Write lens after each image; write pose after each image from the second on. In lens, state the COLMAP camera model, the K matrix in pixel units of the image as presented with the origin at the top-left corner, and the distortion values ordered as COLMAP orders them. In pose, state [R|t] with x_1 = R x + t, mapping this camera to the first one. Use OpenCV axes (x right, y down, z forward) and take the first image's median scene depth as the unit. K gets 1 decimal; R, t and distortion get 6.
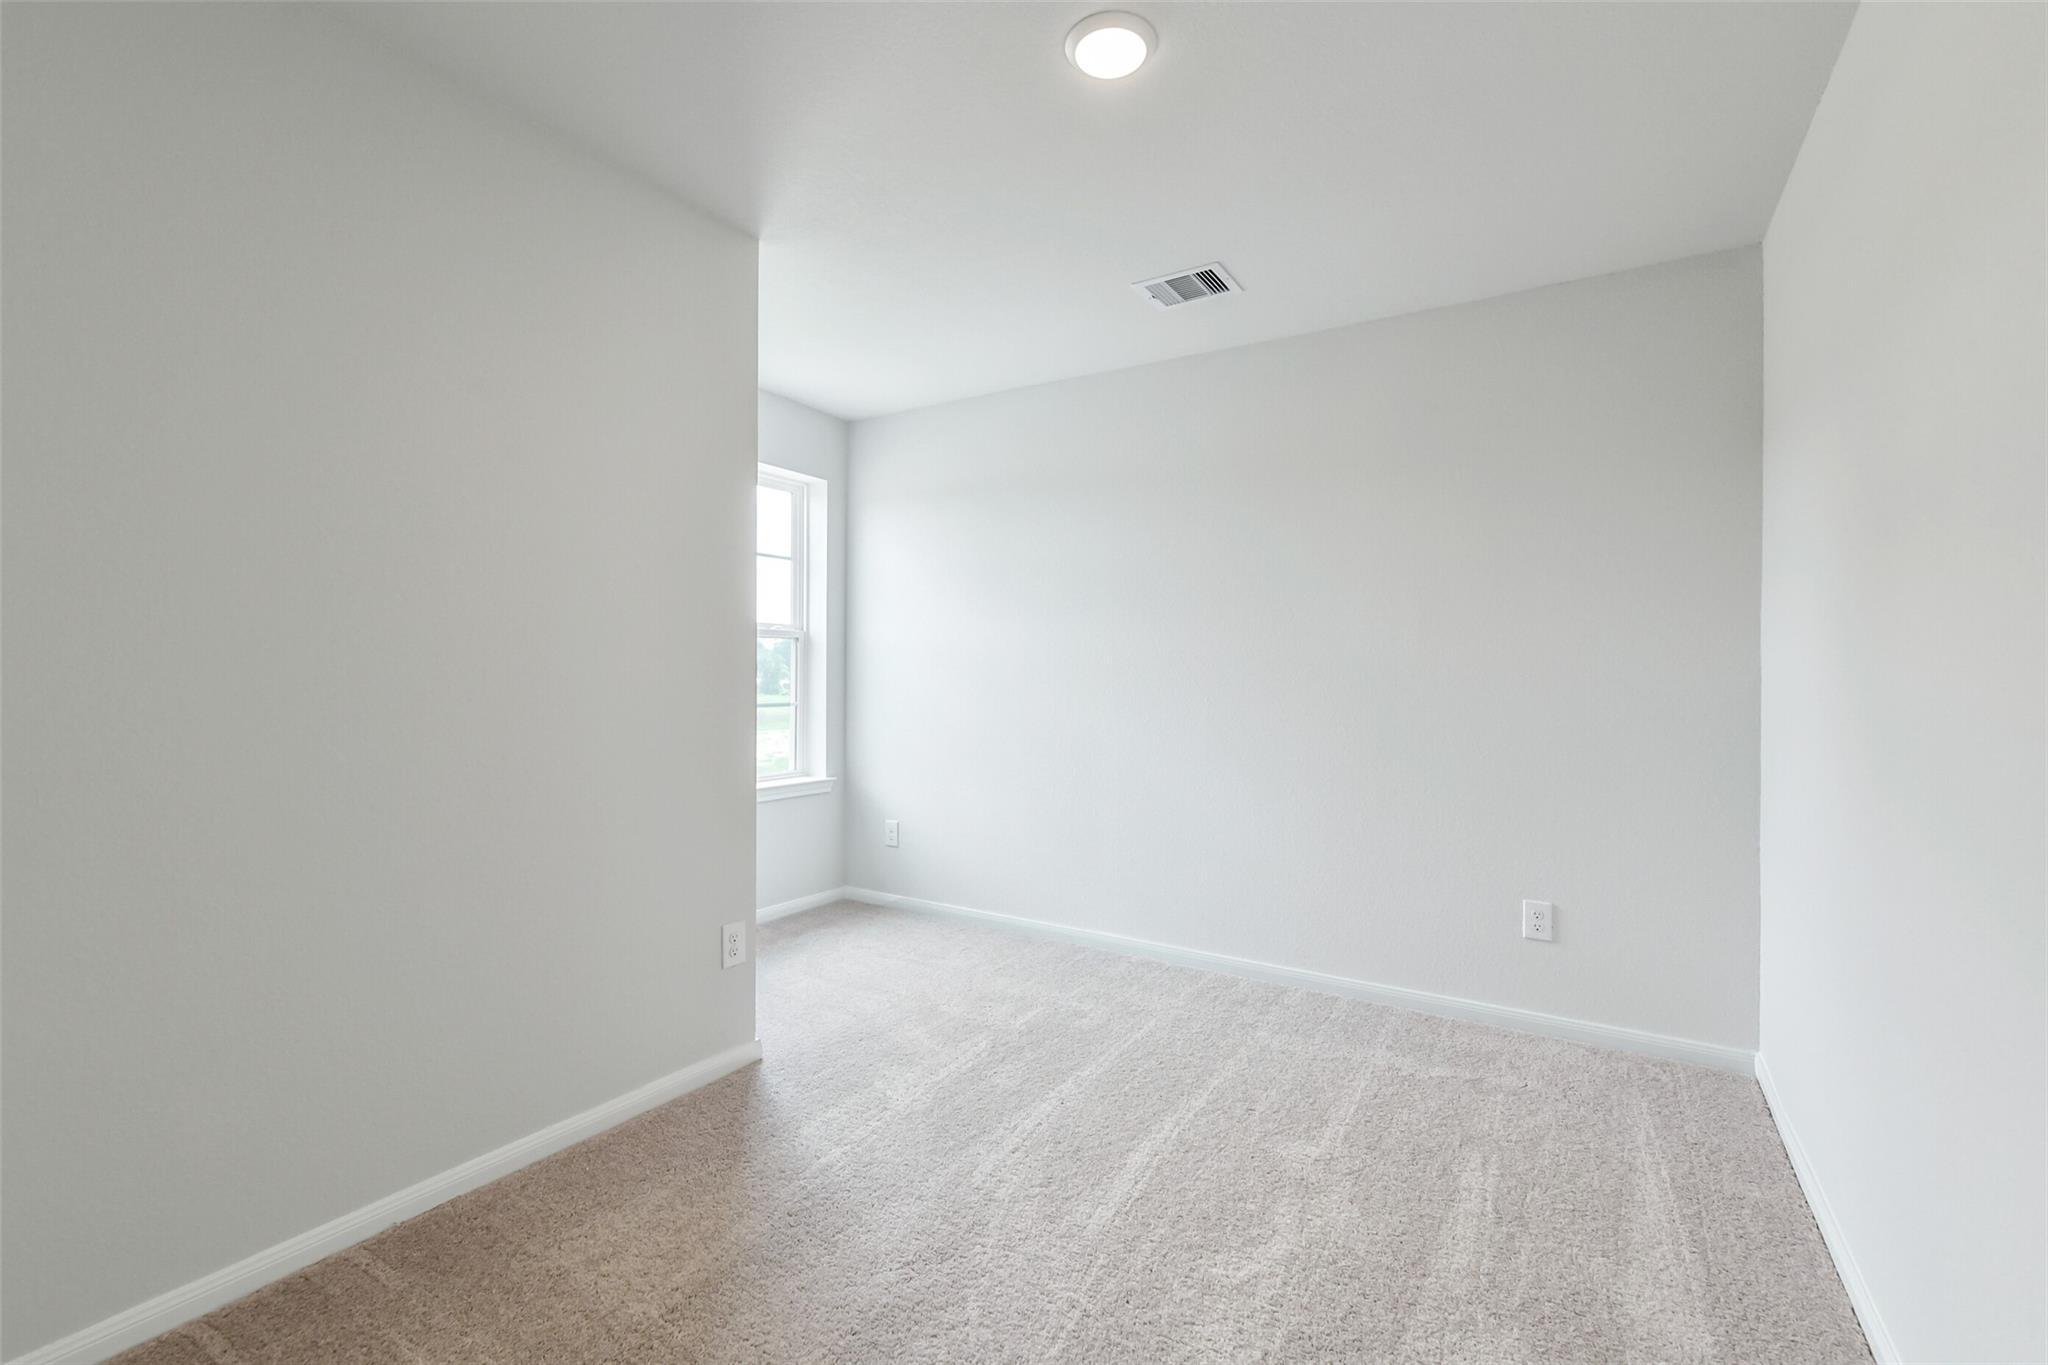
lens RADIAL K [[899.2, 0, 1027.2], [0, 899.2, 674.1], [0, 0, 1]] dist [0.010313, -0.000305]
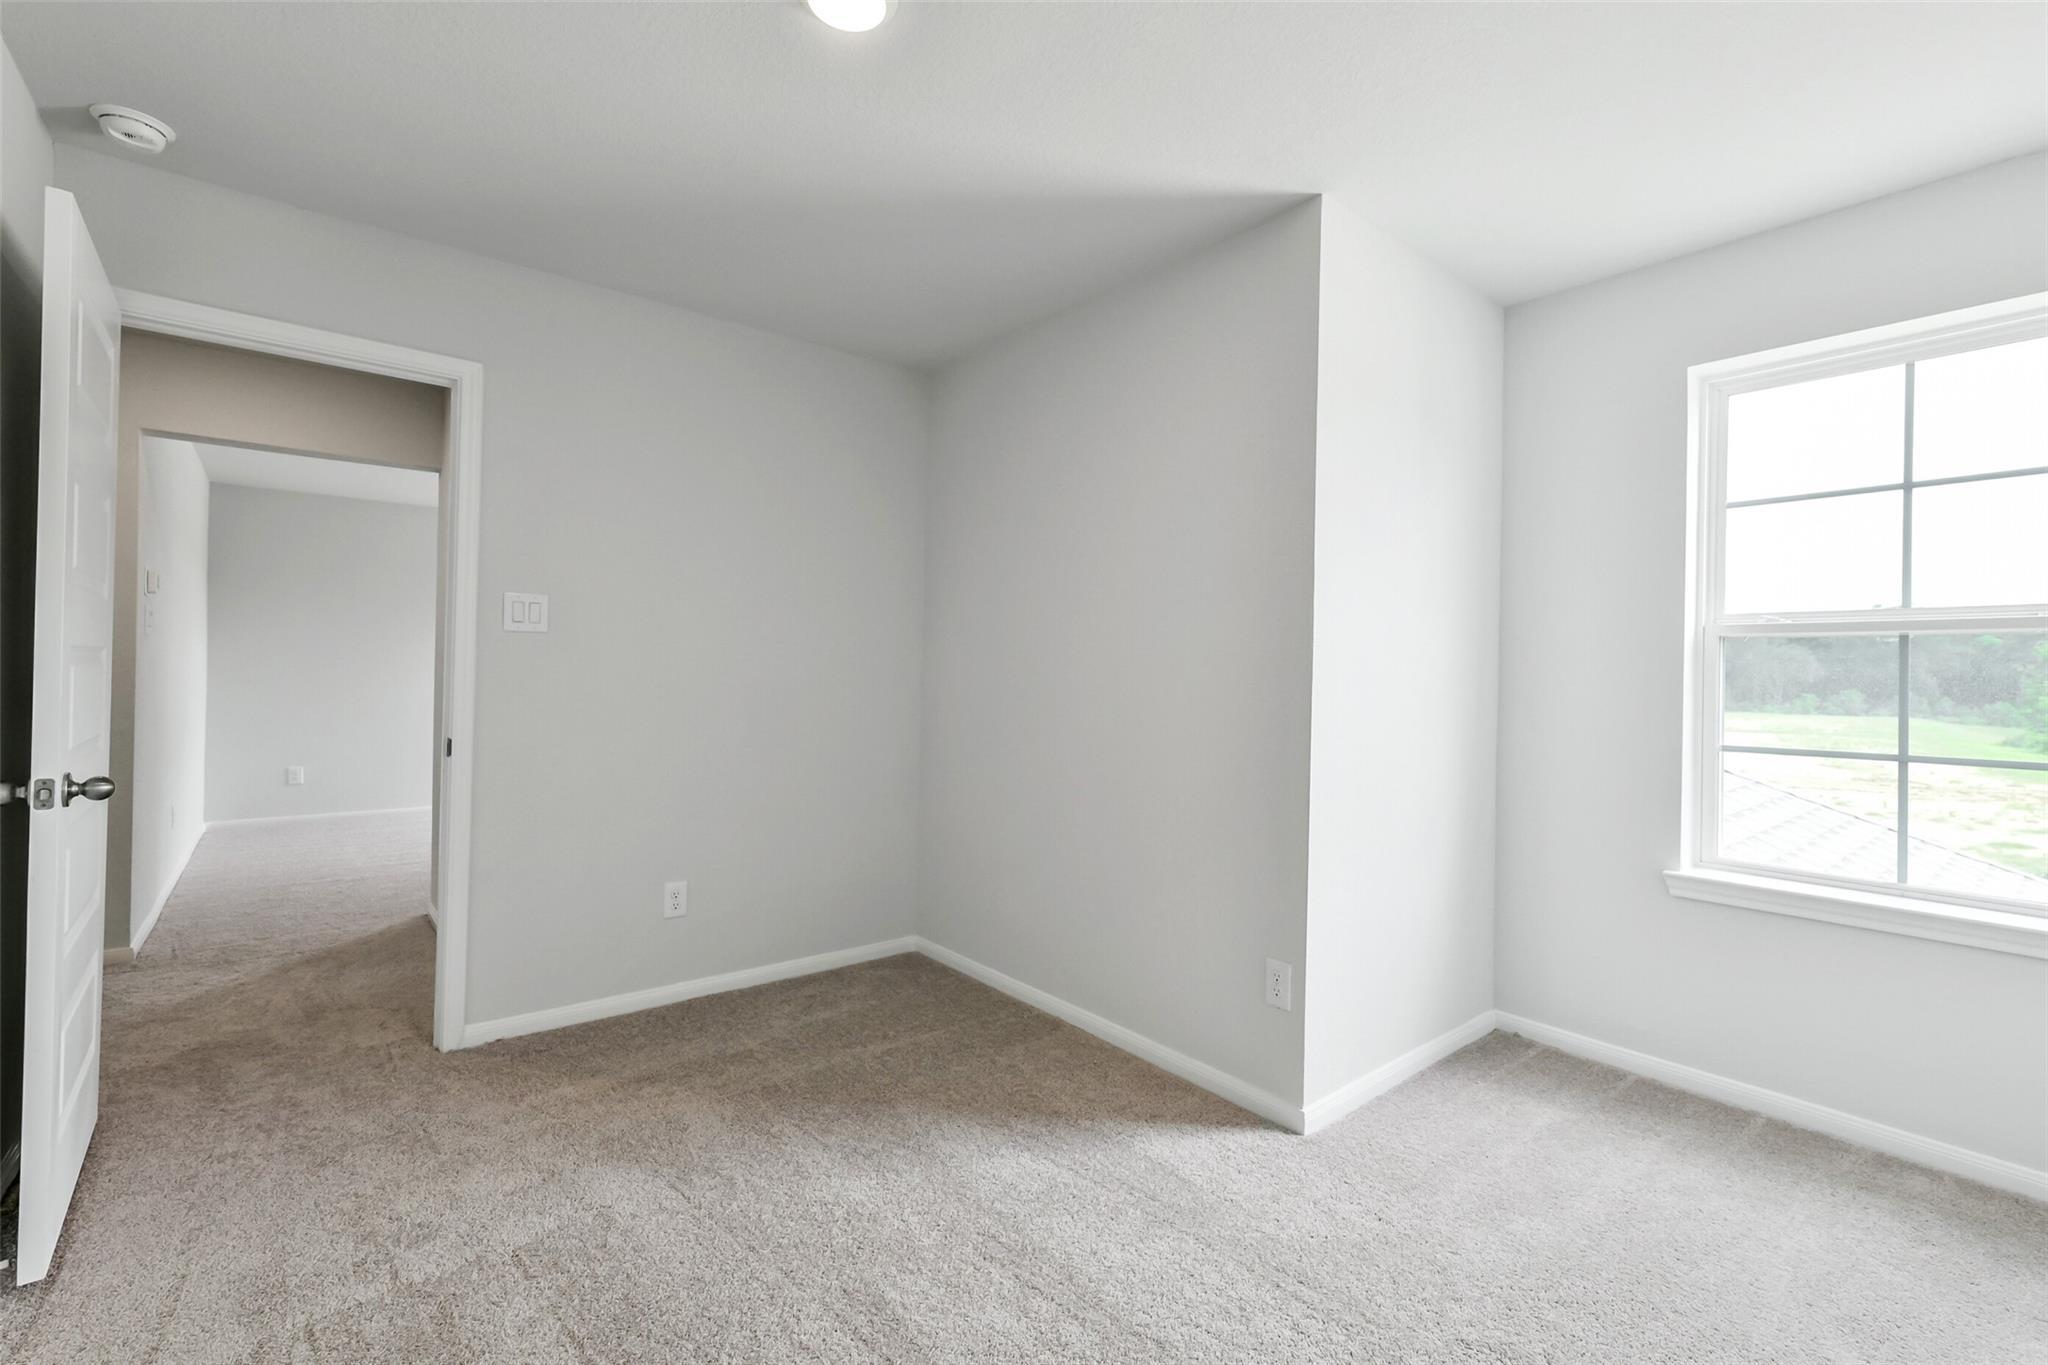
lens RADIAL K [[899.2, 0, 1027.2], [0, 899.2, 674.1], [0, 0, 1]] dist [0.010313, -0.000305]
pose [[-0.326734, -0.011394, -0.945048, 0.631756], [-0.019236, 0.999800, -0.005403, -0.004602], [0.944921, 0.016414, -0.326888, 1.061637]]
